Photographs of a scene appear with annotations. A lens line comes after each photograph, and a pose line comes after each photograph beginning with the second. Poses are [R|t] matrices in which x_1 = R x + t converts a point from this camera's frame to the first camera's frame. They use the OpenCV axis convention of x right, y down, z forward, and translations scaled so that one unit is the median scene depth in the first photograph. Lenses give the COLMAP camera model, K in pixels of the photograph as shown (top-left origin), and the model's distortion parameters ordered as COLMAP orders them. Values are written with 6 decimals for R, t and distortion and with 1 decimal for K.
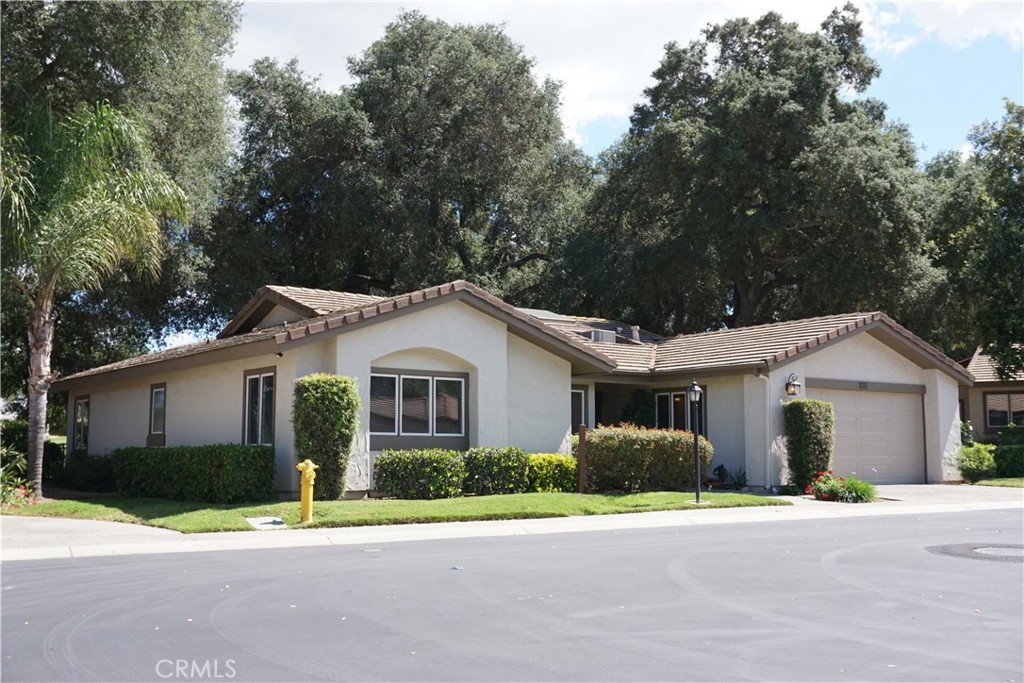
lens RADIAL K [[1058.4, 0, 512.0], [0, 1058.4, 341.5], [0, 0, 1]] dist [0.002206, -0.004837]
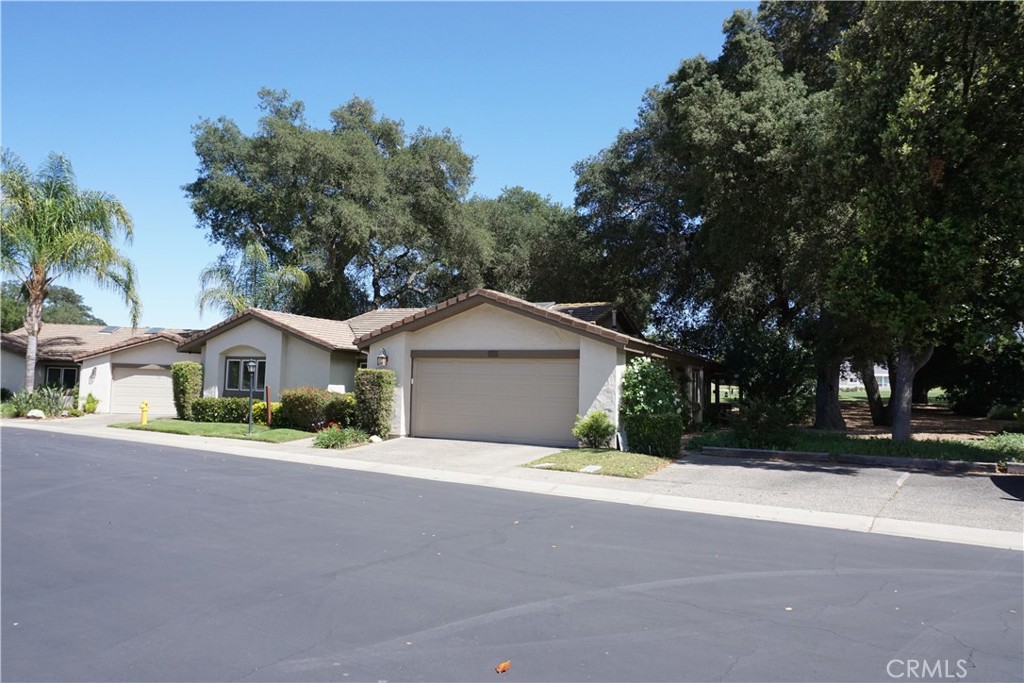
lens RADIAL K [[686.1, 0, 509.5], [0, 686.1, 342.4], [0, 0, 1]] dist [-0.046642, 0.036537]
pose [[0.461562, -0.050714, -0.885657, 1.187642], [0.064755, 0.997627, -0.023379, 0.057668], [0.884741, -0.046560, 0.463751, 0.813698]]
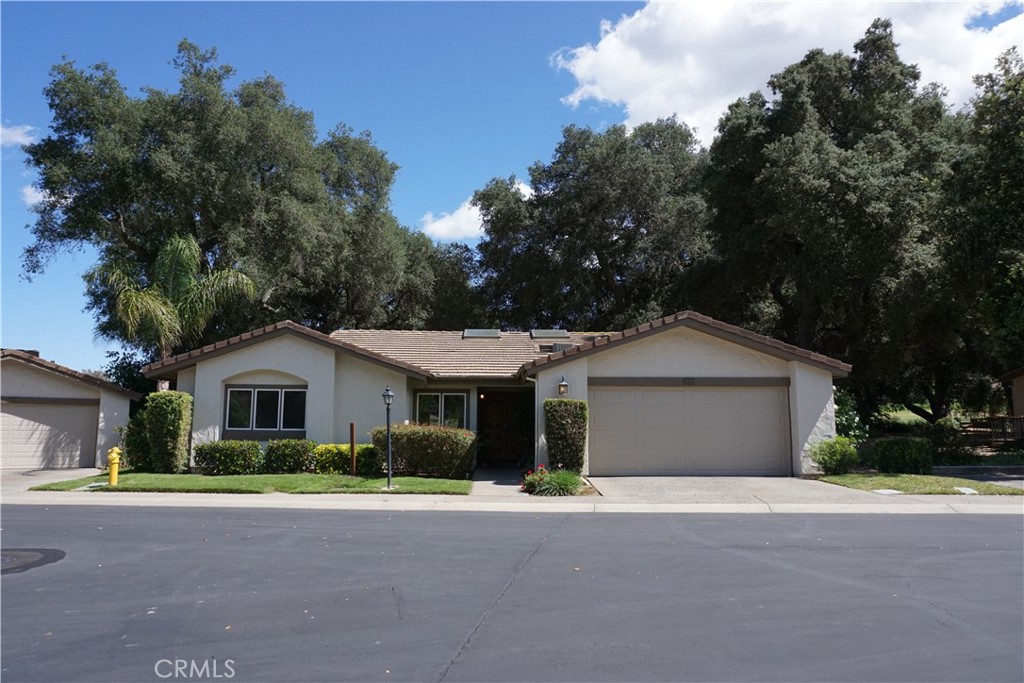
lens RADIAL K [[686.1, 0, 509.5], [0, 686.1, 342.4], [0, 0, 1]] dist [-0.046642, 0.036537]
pose [[0.816920, -0.073033, -0.572108, 0.695887], [0.058692, 0.997328, -0.043507, 0.026926], [0.573757, 0.001963, 0.819023, 0.406319]]
